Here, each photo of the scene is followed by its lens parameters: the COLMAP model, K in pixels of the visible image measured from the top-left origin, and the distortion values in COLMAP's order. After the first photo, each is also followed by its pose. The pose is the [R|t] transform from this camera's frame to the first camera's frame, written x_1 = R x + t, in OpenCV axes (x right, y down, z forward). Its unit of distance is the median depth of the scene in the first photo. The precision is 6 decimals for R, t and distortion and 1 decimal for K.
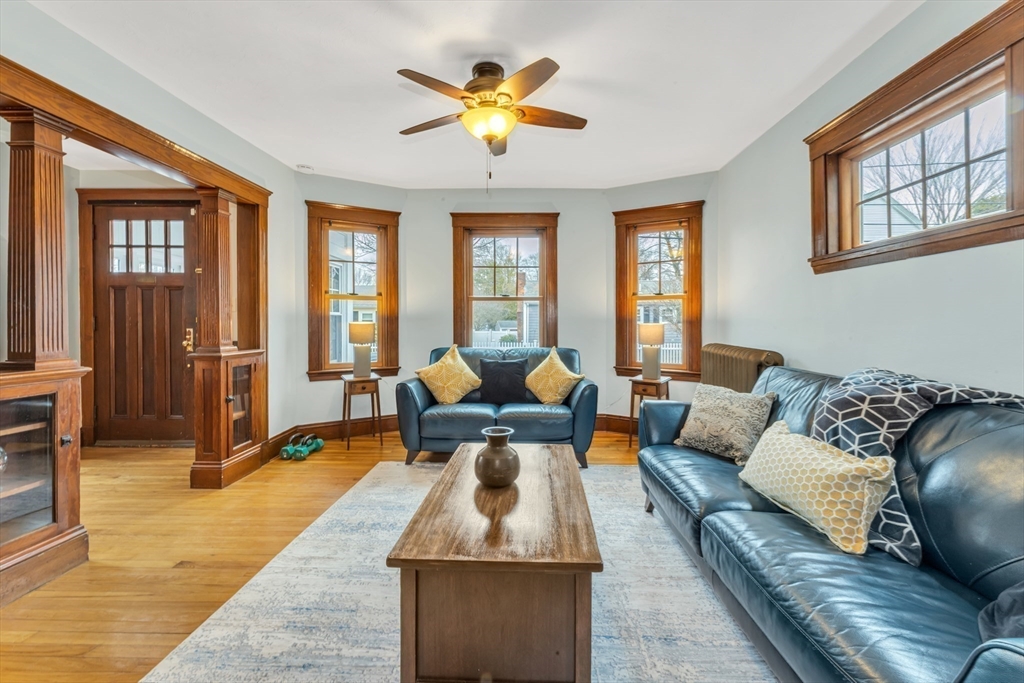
lens RADIAL K [[417.1, 0, 524.9], [0, 417.1, 326.2], [0, 0, 1]] dist [0.000834, -0.000144]
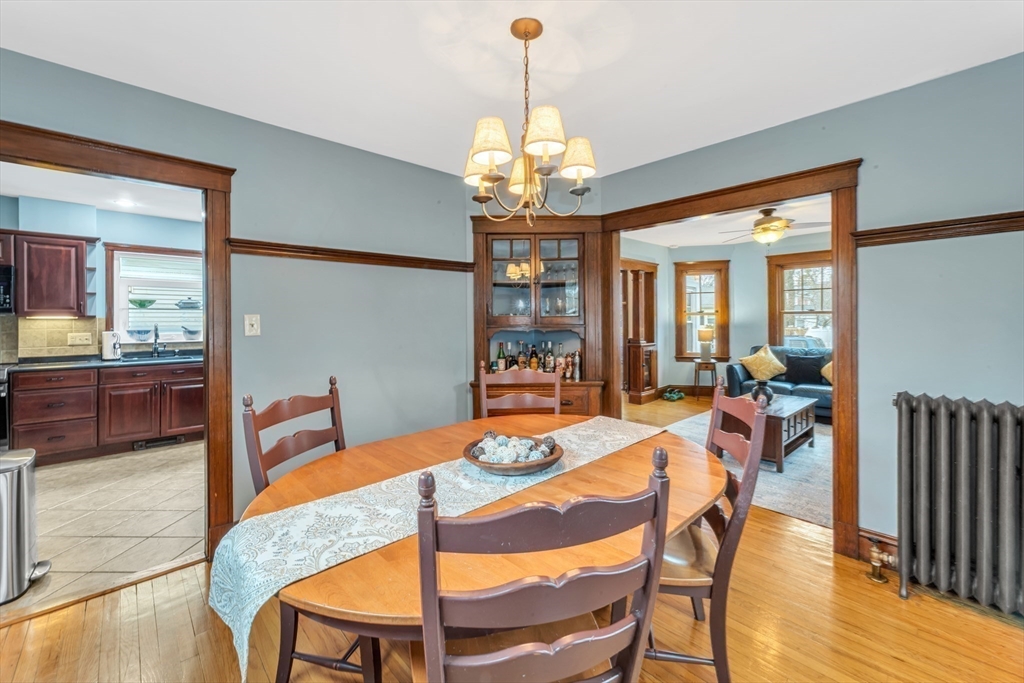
lens RADIAL K [[417.1, 0, 506.1], [0, 417.1, 322.9], [0, 0, 1]] dist [0.000834, -0.000144]
pose [[0.688112, -0.001205, -0.725603, 0.293938], [0.004782, 0.999984, 0.002874, -0.044519], [0.725588, -0.005448, 0.688107, -0.789660]]
